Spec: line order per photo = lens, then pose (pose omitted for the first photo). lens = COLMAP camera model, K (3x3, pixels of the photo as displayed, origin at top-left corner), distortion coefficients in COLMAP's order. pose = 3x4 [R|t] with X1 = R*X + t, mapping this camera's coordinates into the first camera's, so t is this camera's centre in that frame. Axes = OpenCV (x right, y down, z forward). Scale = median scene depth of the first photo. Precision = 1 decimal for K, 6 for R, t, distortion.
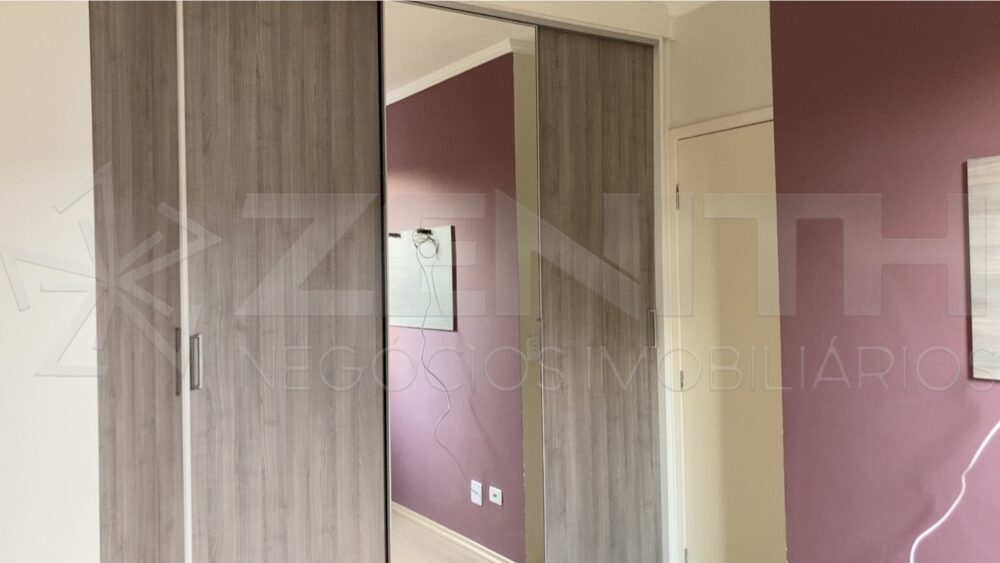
lens RADIAL K [[819.7, 0, 499.7], [0, 819.7, 275.3], [0, 0, 1]] dist [0.005235, -0.012350]
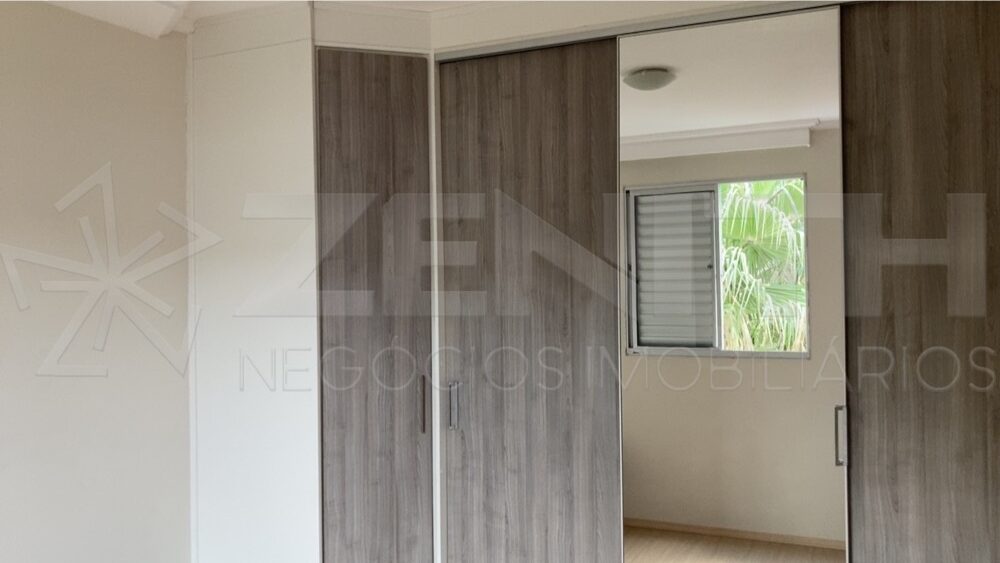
lens RADIAL K [[828.4, 0, 502.9], [0, 828.4, 264.3], [0, 0, 1]] dist [0.001728, 0.017768]
pose [[0.519936, -0.001022, -0.854205, 0.630159], [0.003862, 0.999992, 0.001154, -0.090479], [0.854197, -0.003899, 0.519935, 0.428855]]
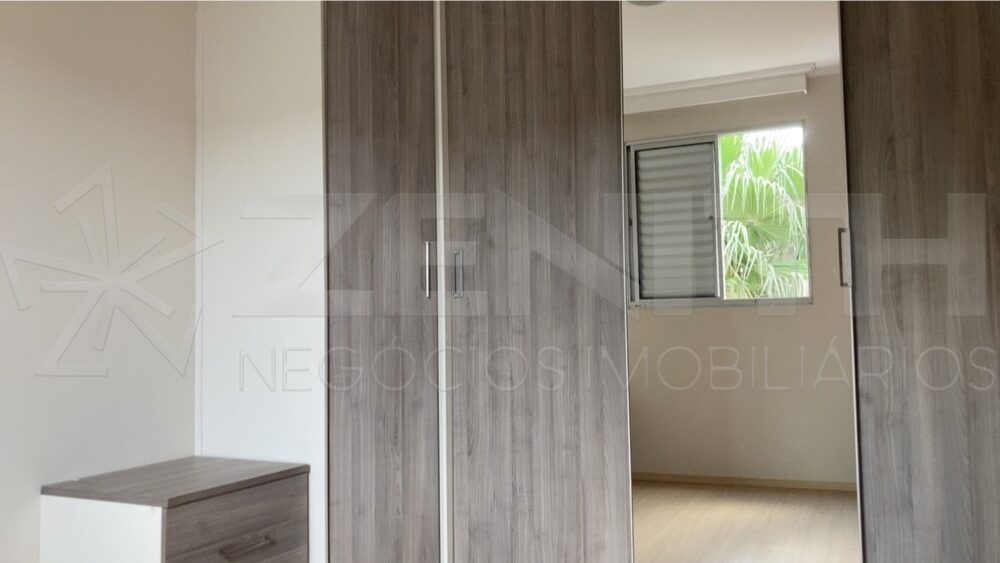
lens RADIAL K [[819.7, 0, 499.7], [0, 819.7, 275.3], [0, 0, 1]] dist [0.005235, -0.012350]
pose [[0.514174, -0.039888, -0.856758, 0.623795], [0.008601, 0.999108, -0.041354, 0.148569], [0.857643, 0.013894, 0.514058, 0.427791]]
